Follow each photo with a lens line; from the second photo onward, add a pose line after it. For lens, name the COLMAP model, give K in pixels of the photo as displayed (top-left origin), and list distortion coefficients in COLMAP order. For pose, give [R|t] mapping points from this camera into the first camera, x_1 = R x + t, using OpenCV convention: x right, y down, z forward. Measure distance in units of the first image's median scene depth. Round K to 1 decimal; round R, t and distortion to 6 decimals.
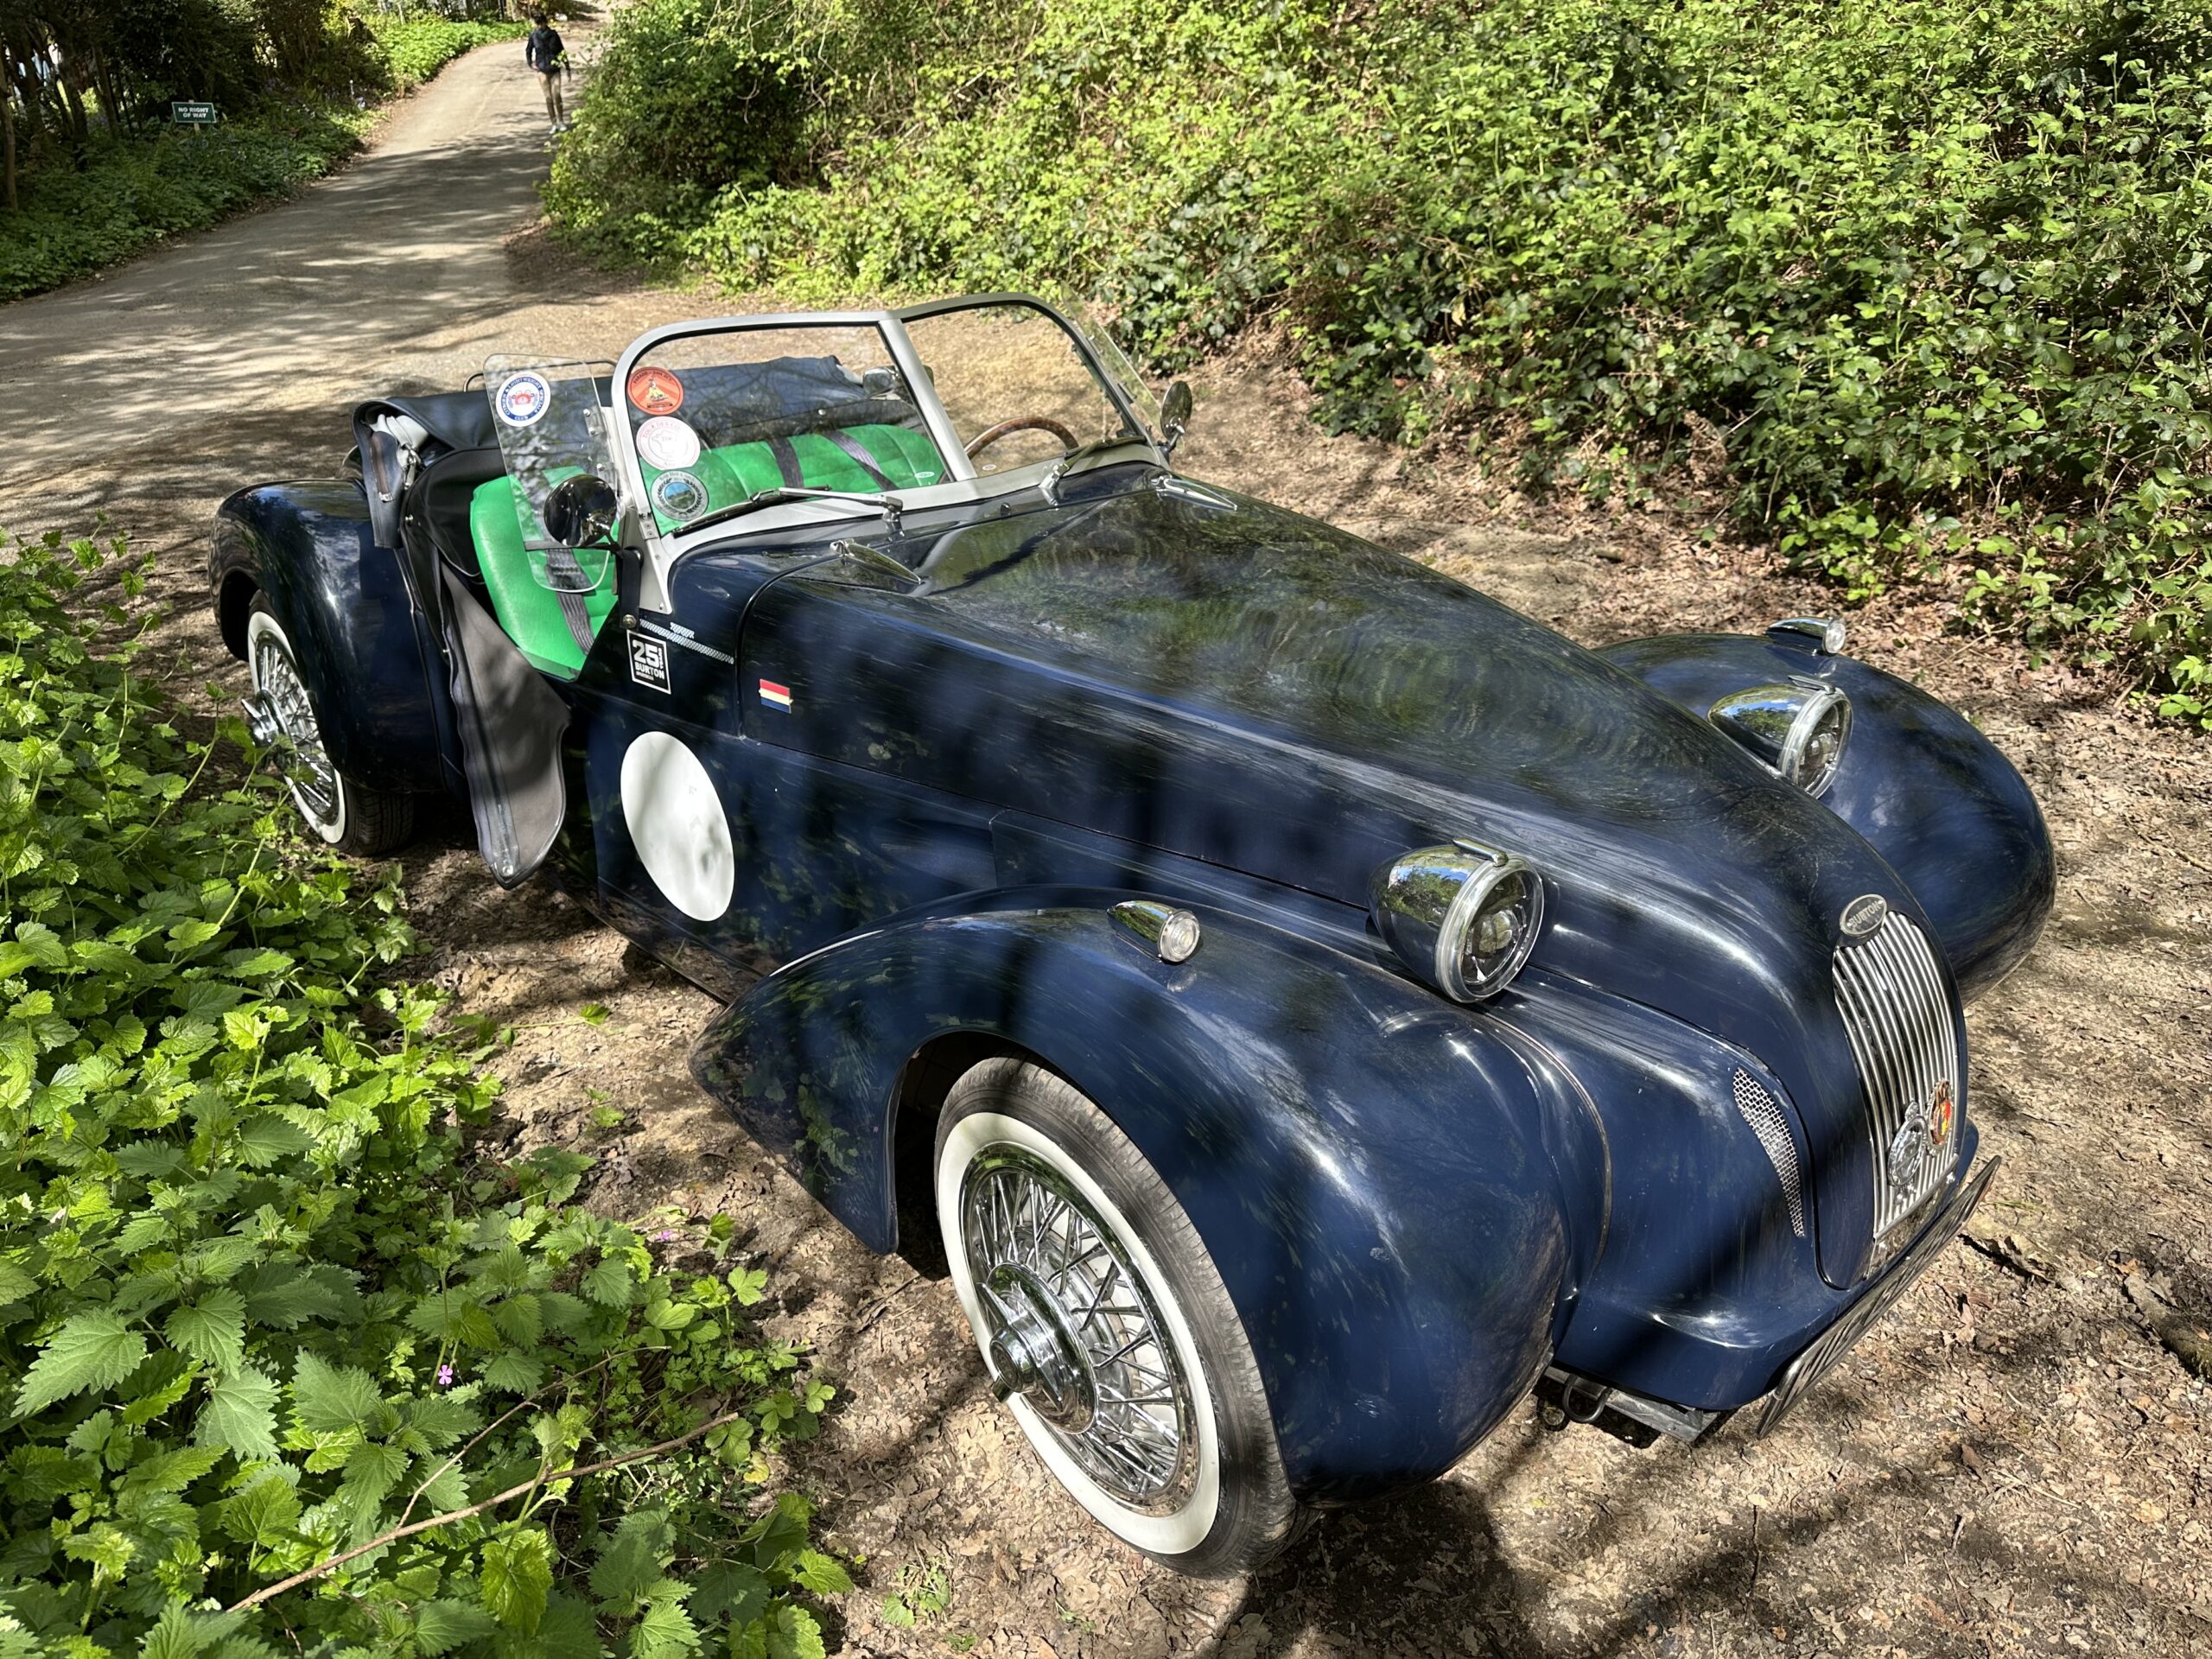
lens RADIAL K [[1564.2, 0, 1134.2], [0, 1564.2, 877.9], [0, 0, 1]] dist [-0.005097, -0.004961]
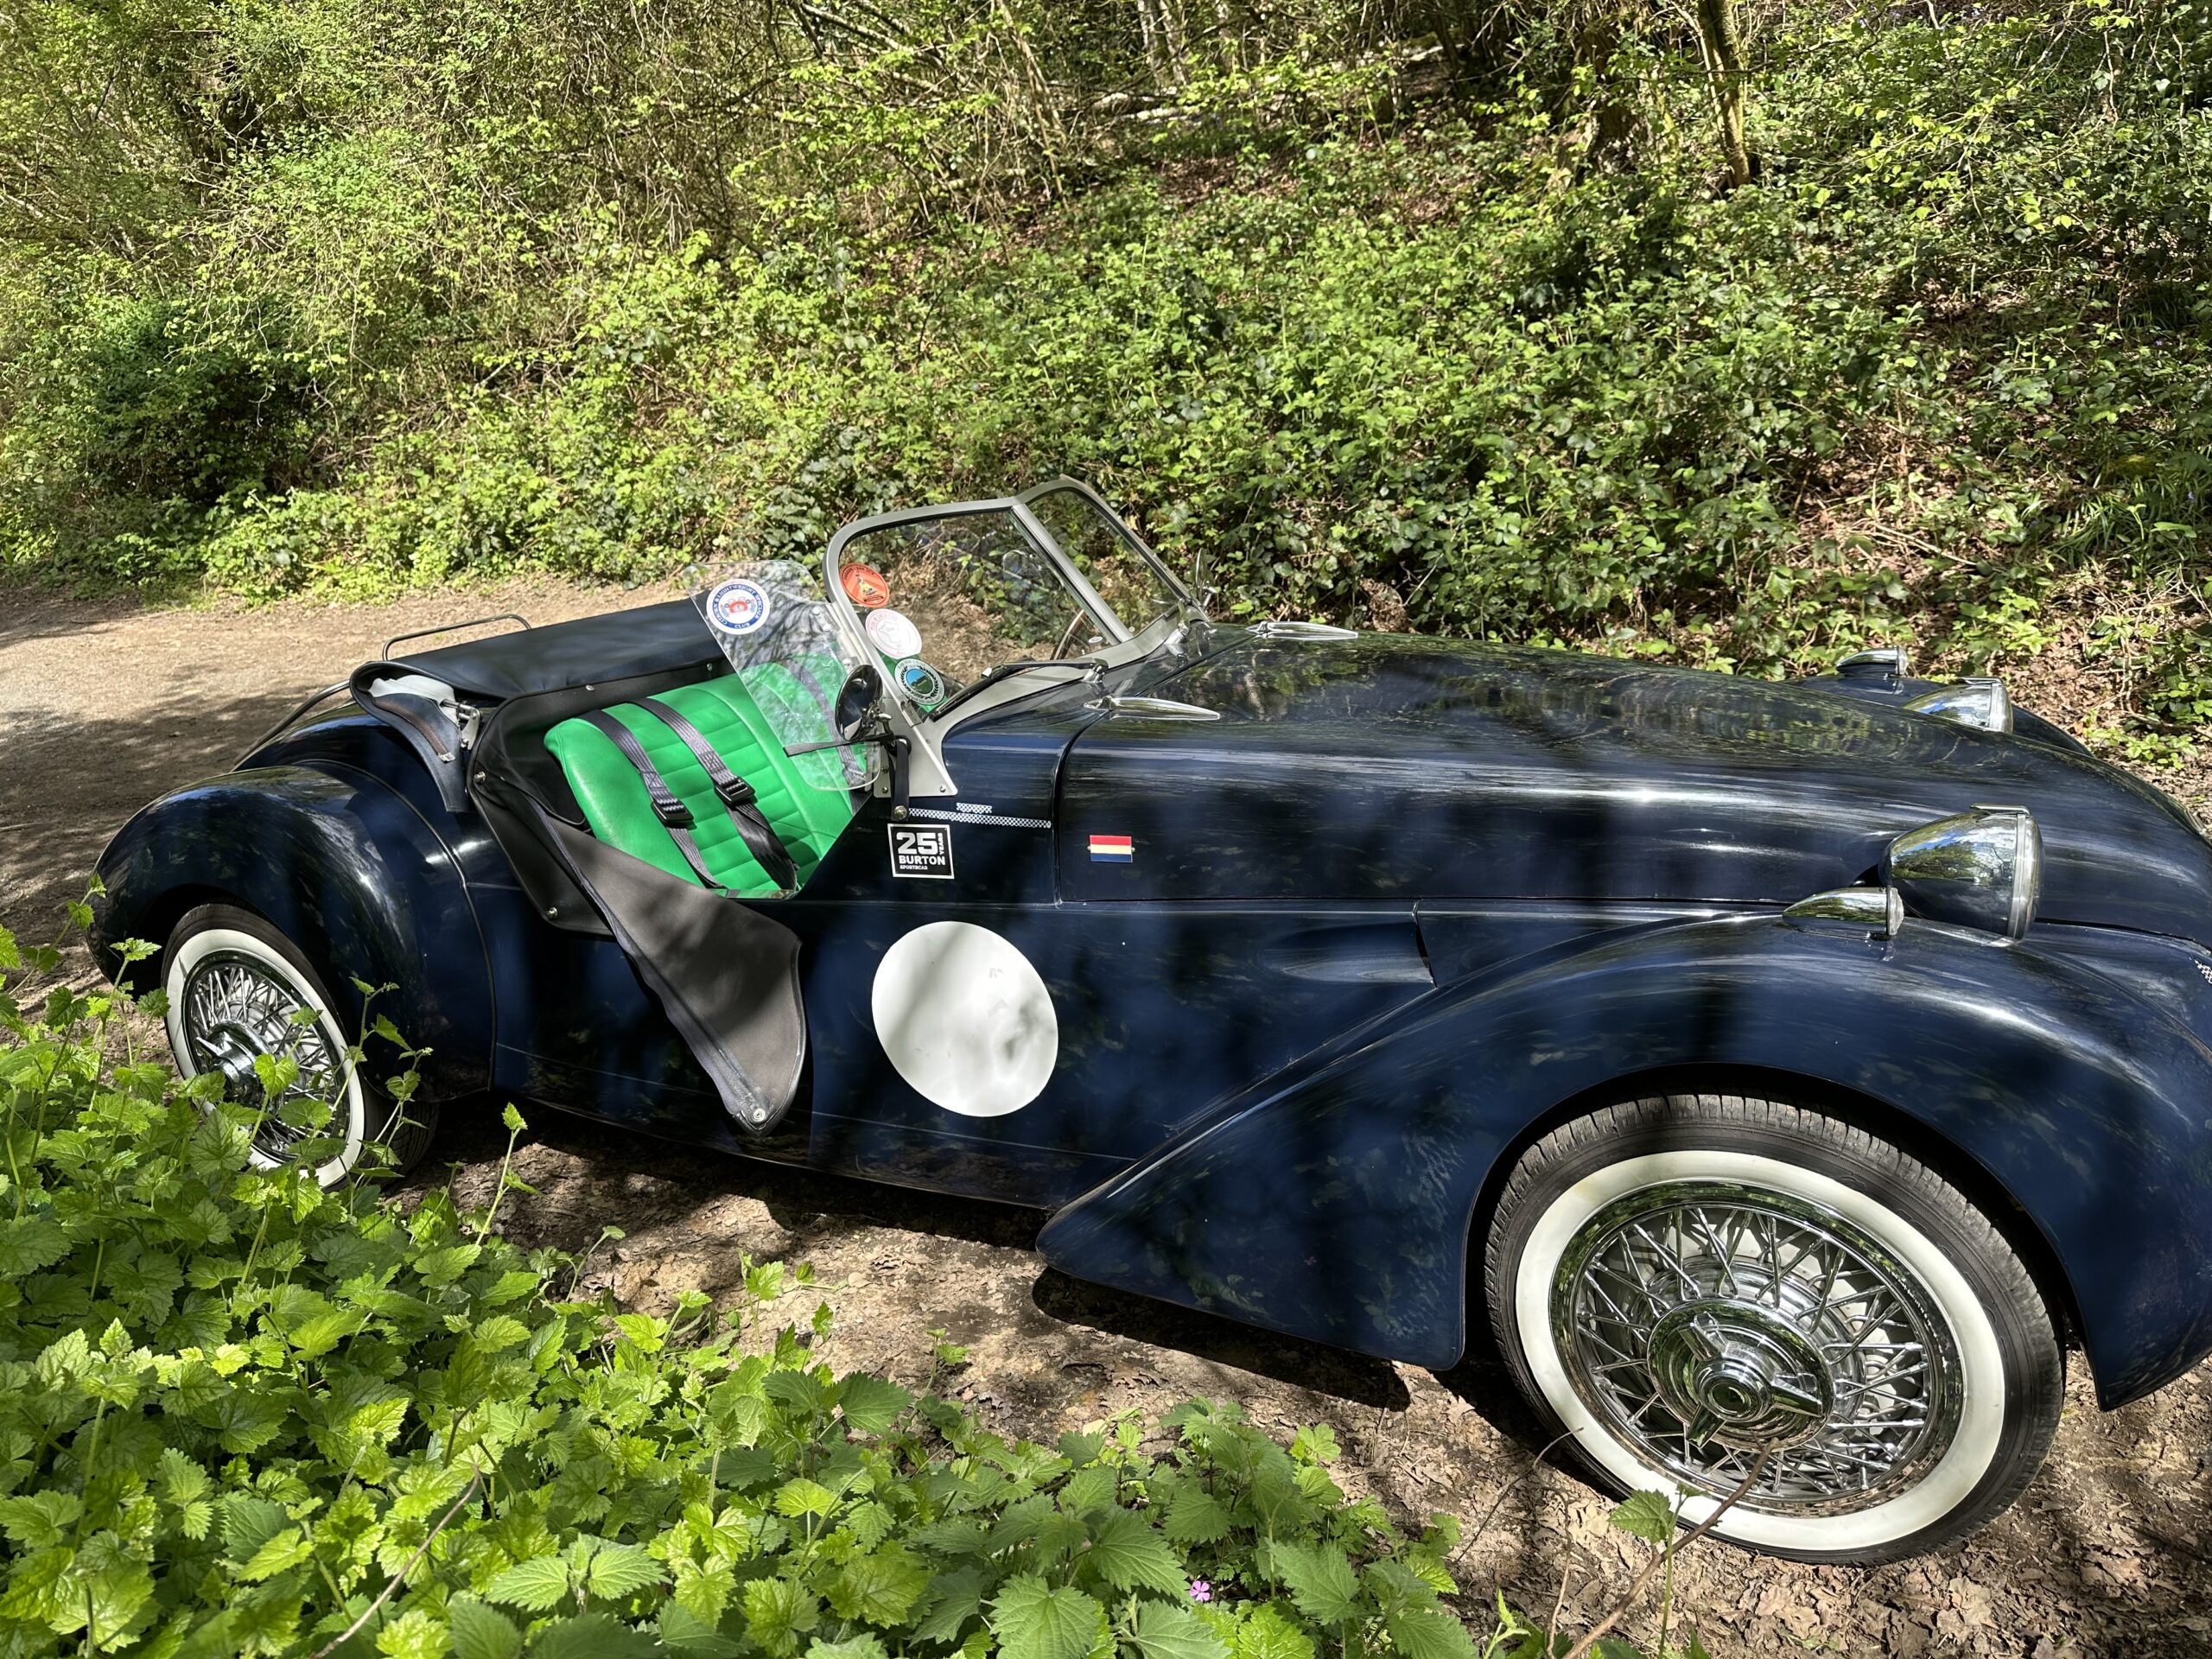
lens RADIAL K [[1542.7, 0, 1158.4], [0, 1542.7, 821.5], [0, 0, 1]] dist [0.172395, -0.335443]
pose [[0.932063, -0.162052, 0.324032, -0.182761], [0.219681, 0.964003, -0.149792, 0.006848], [-0.288094, 0.210799, 0.934112, 0.026938]]
